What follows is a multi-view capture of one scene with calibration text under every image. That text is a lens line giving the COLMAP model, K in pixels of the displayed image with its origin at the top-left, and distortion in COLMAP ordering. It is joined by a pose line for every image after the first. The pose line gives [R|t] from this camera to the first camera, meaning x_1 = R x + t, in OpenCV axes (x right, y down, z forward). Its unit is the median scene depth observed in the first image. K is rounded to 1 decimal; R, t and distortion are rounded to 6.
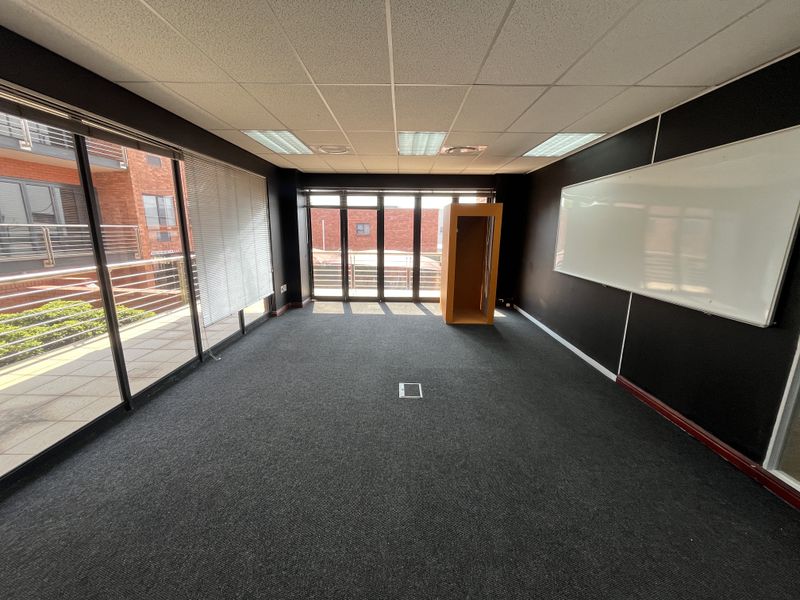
lens RADIAL K [[321.4, 0, 403.0], [0, 321.4, 298.1], [0, 0, 1]] dist [0.001338, -0.000137]
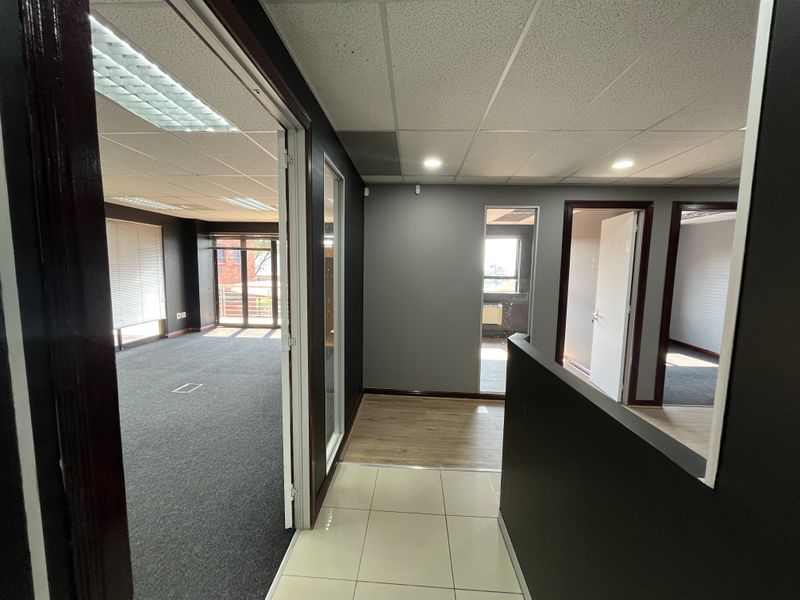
lens RADIAL K [[321.4, 0, 396.0], [0, 321.4, 303.1], [0, 0, 1]] dist [0.001338, -0.000137]
pose [[0.996930, 0.005365, -0.078109, 0.500556], [-0.013846, 0.994005, -0.108454, 0.042189], [0.077059, 0.109203, 0.991028, -0.124037]]
